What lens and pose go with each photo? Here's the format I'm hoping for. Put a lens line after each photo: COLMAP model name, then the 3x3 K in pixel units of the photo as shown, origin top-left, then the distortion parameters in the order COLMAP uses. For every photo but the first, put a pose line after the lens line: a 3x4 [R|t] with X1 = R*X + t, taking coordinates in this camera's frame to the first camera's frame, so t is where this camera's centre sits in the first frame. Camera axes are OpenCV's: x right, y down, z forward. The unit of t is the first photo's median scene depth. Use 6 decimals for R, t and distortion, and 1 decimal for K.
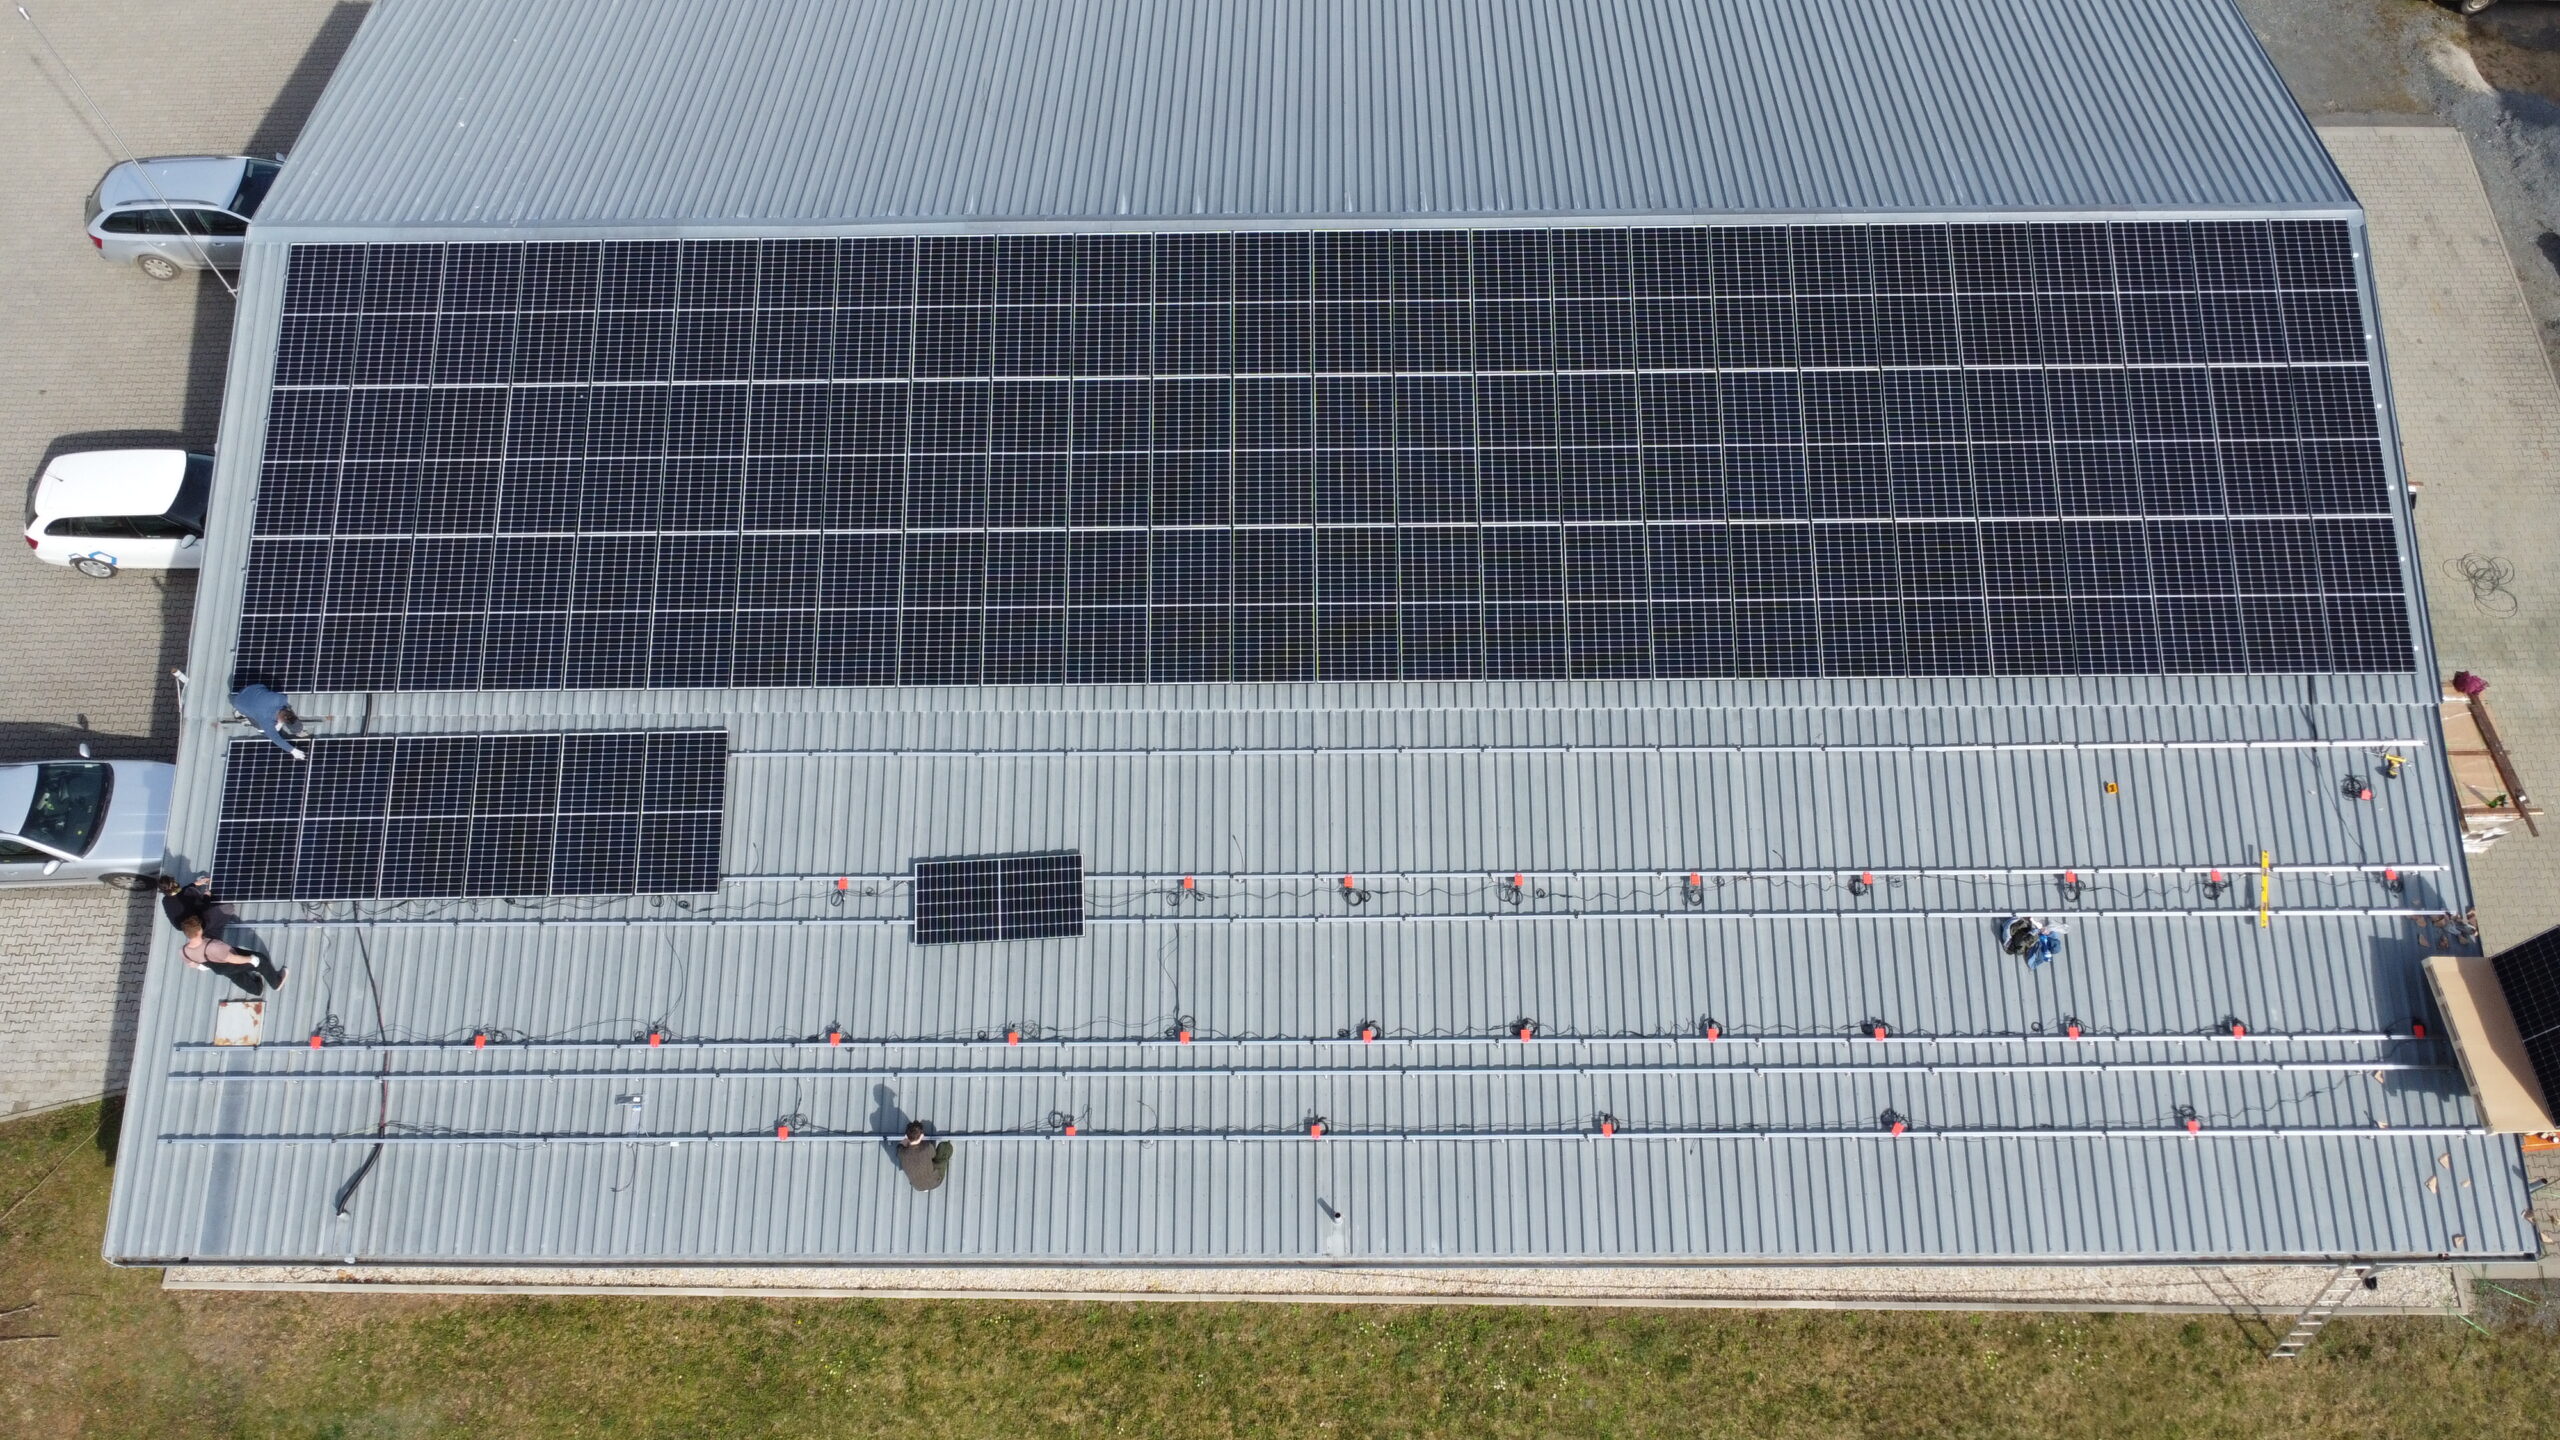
lens RADIAL K [[1907.0, 0, 1302.0], [0, 1907.0, 721.1], [0, 0, 1]] dist [0.008318, -0.010773]
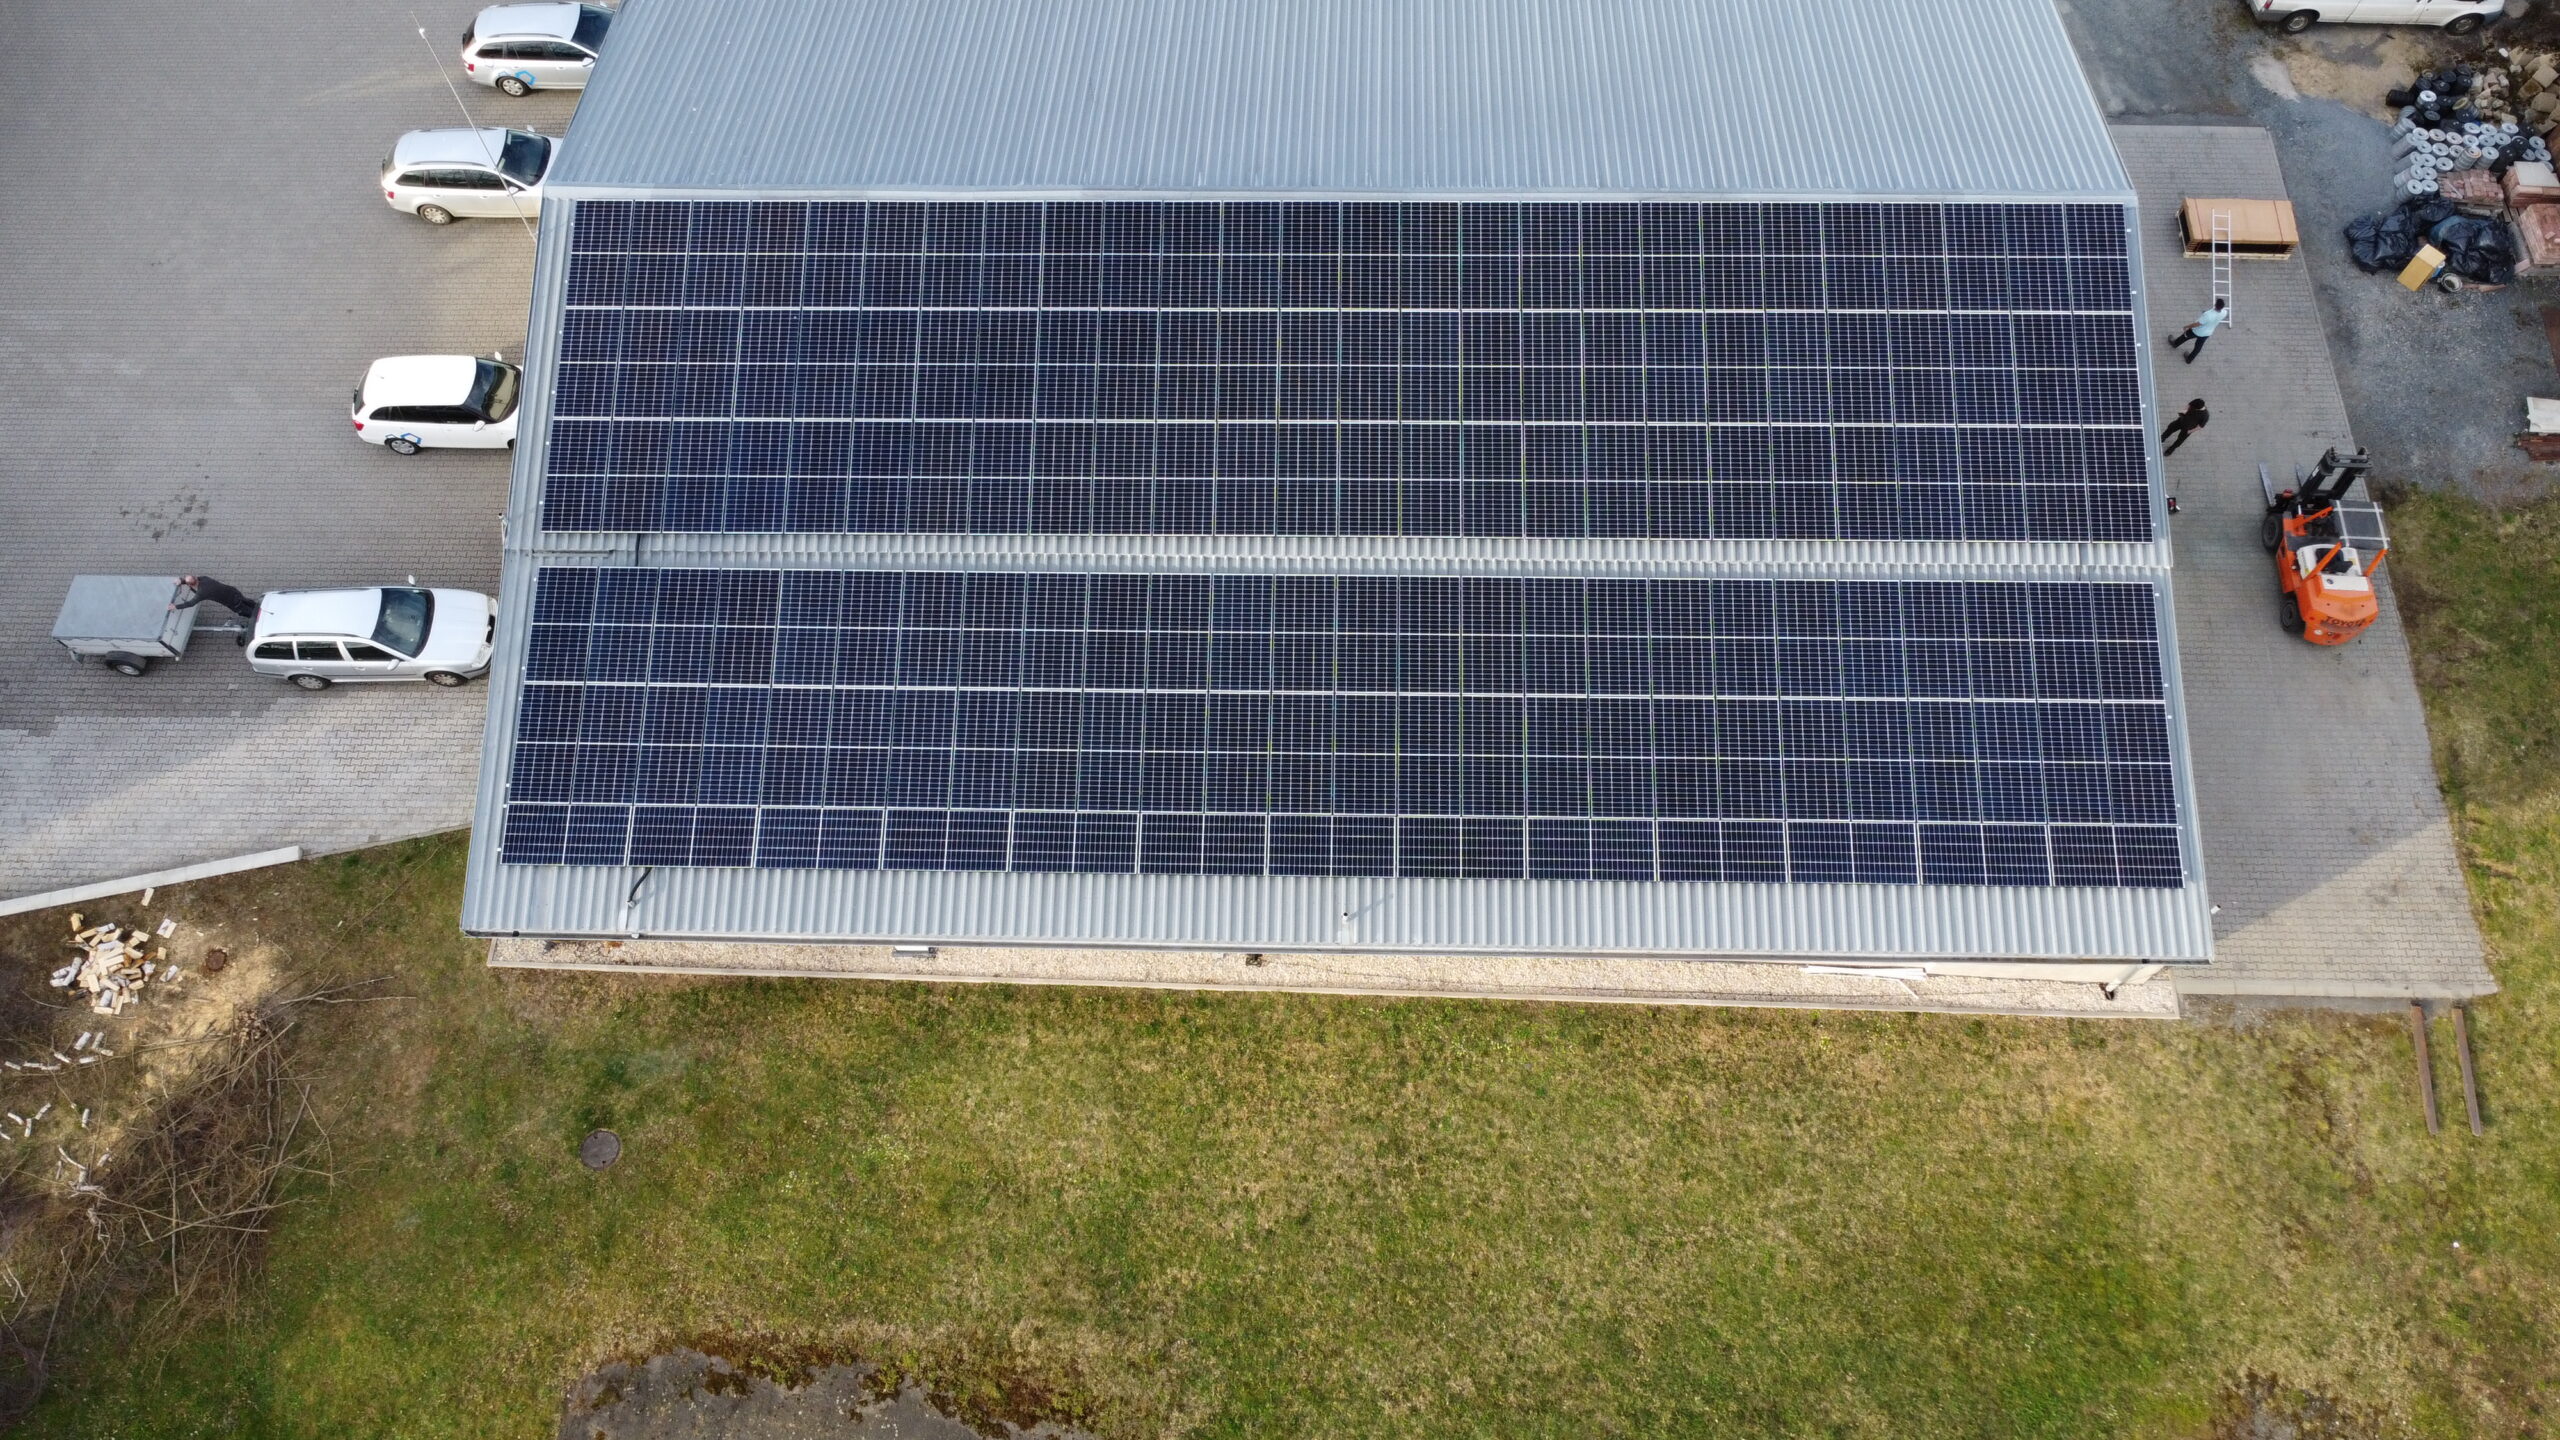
lens RADIAL K [[1907.0, 0, 1295.2], [0, 1907.0, 719.1], [0, 0, 1]] dist [0.008318, -0.010773]
pose [[0.999739, 0.017941, -0.014122, -0.001076], [-0.017637, 0.999616, 0.021378, 0.079646], [0.014500, -0.021123, 0.999672, -0.353380]]
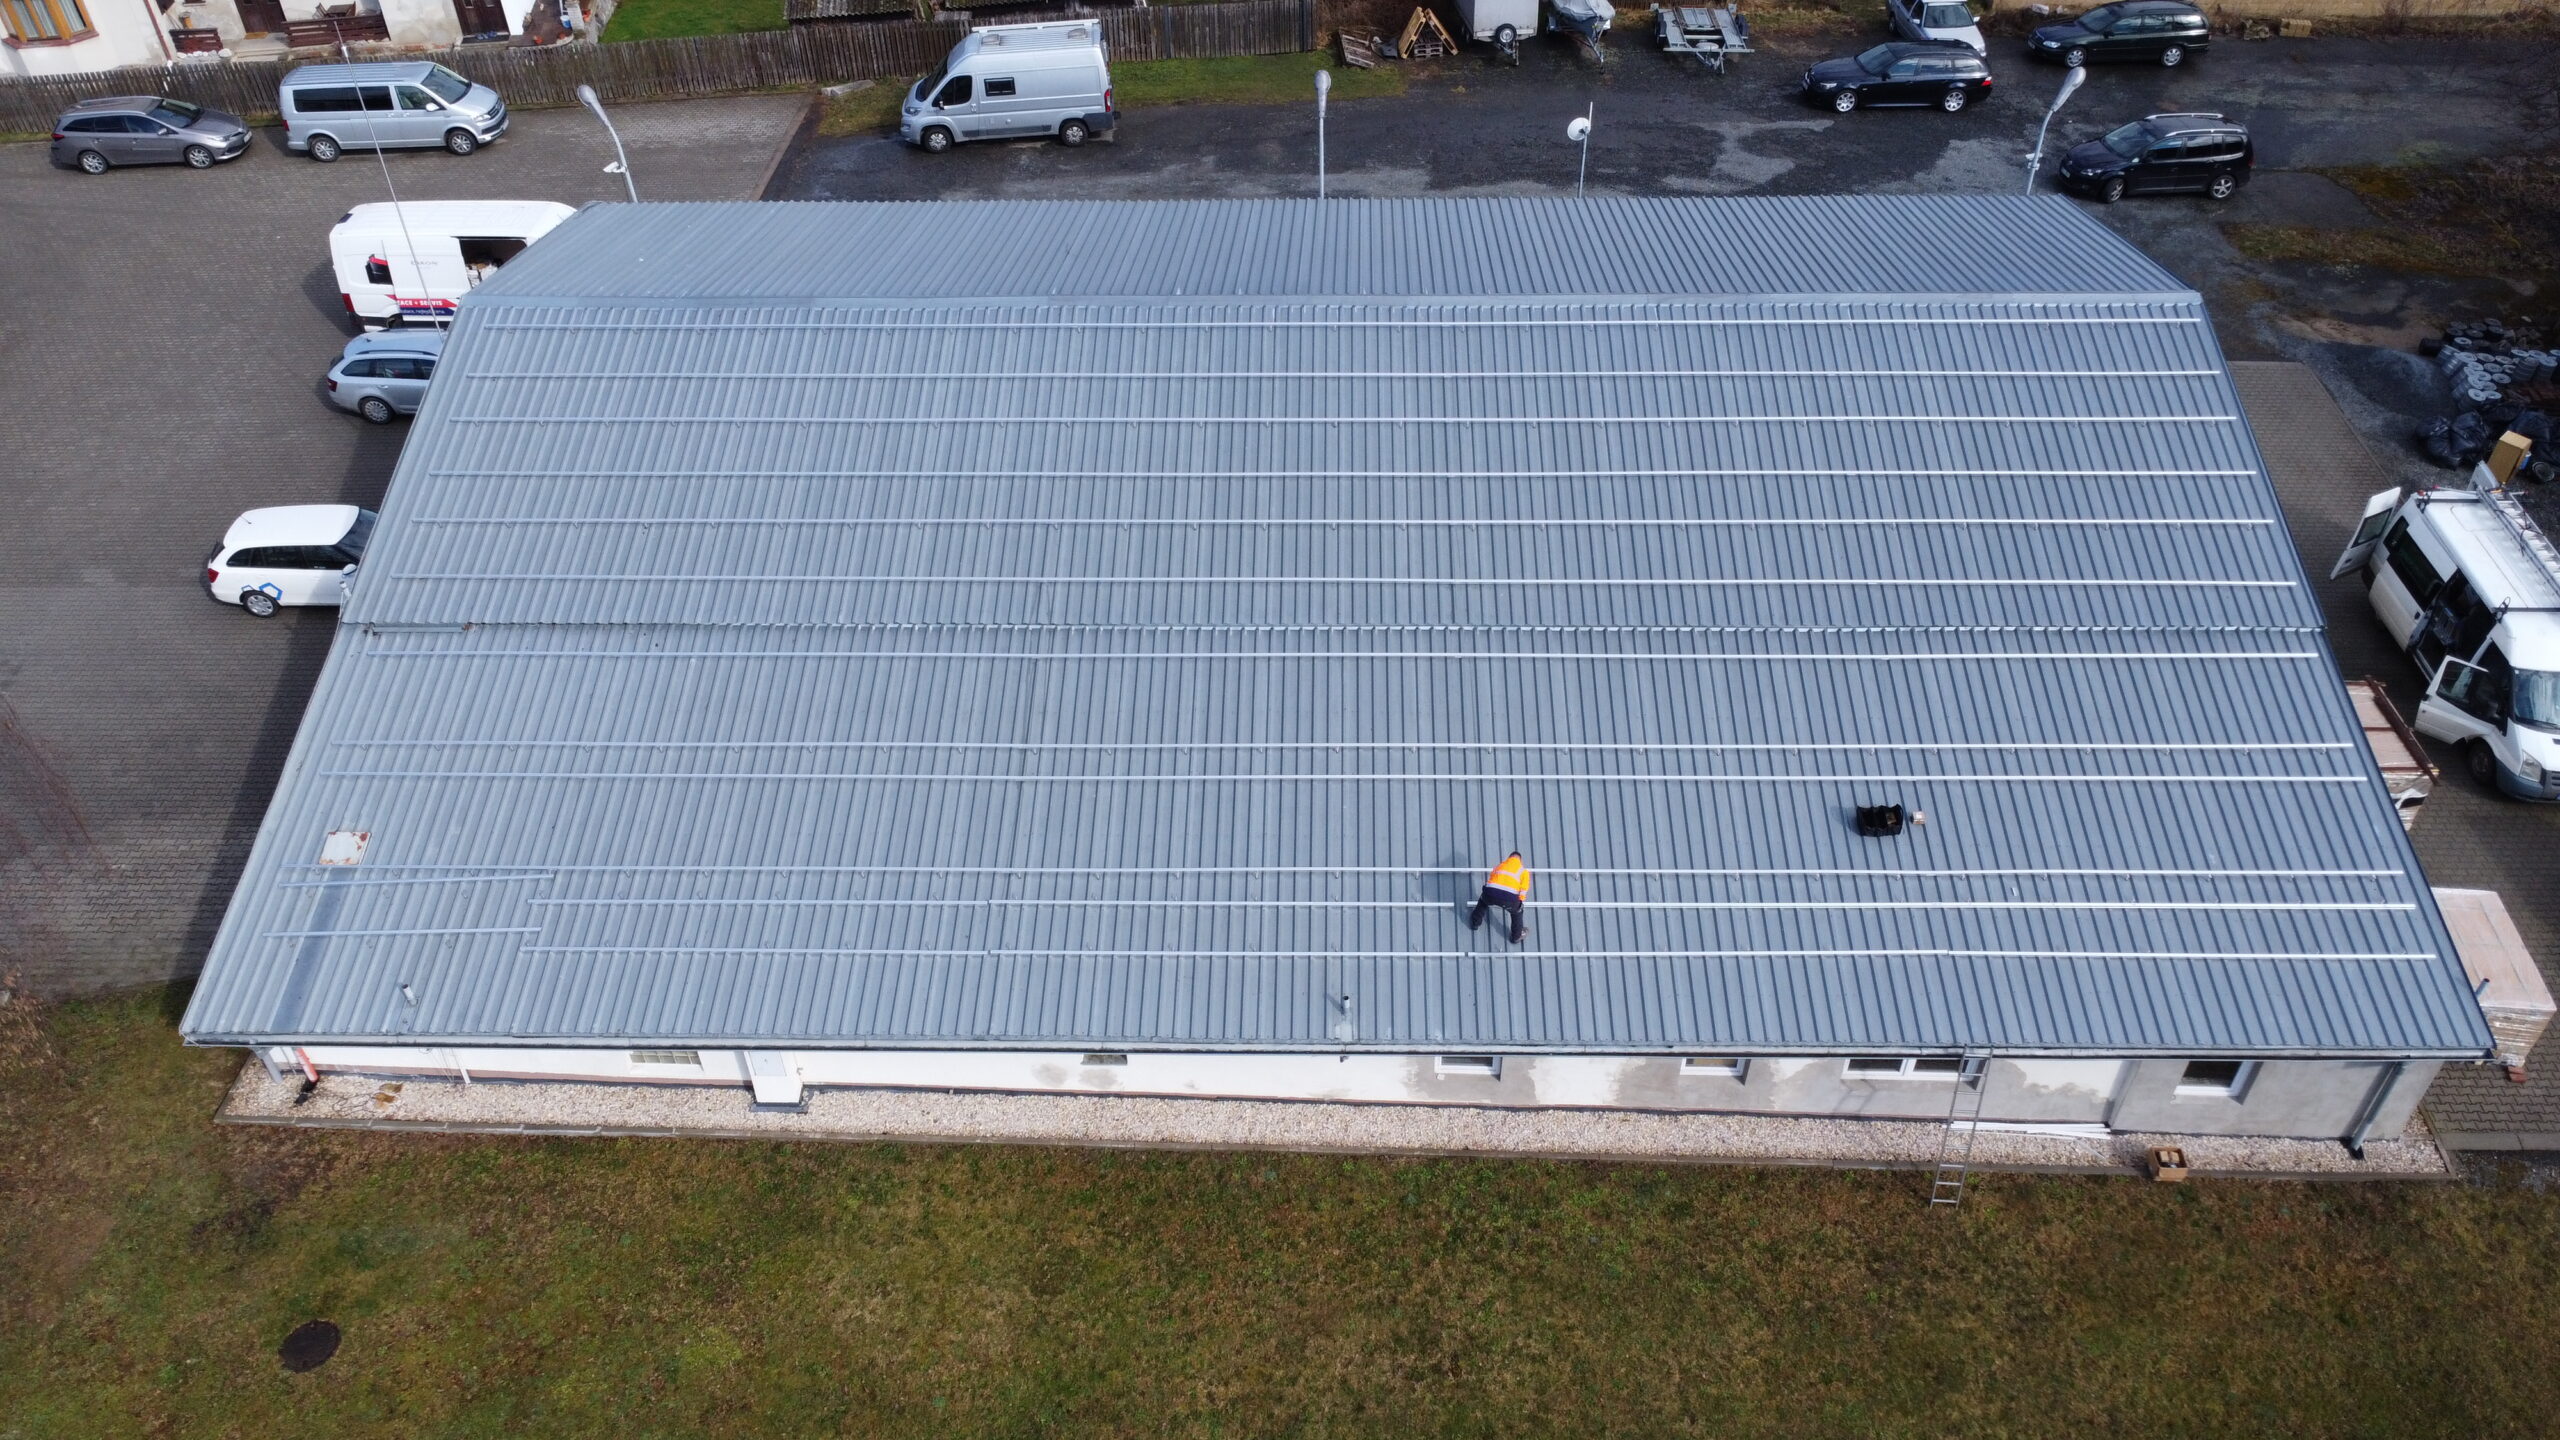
lens RADIAL K [[1907.0, 0, 1291.6], [0, 1907.0, 710.4], [0, 0, 1]] dist [0.008318, -0.010773]
pose [[0.999800, 0.013948, -0.014334, 0.000969], [-0.018162, 0.933297, -0.358646, 0.445666], [0.008376, 0.358835, 0.933363, -0.043253]]
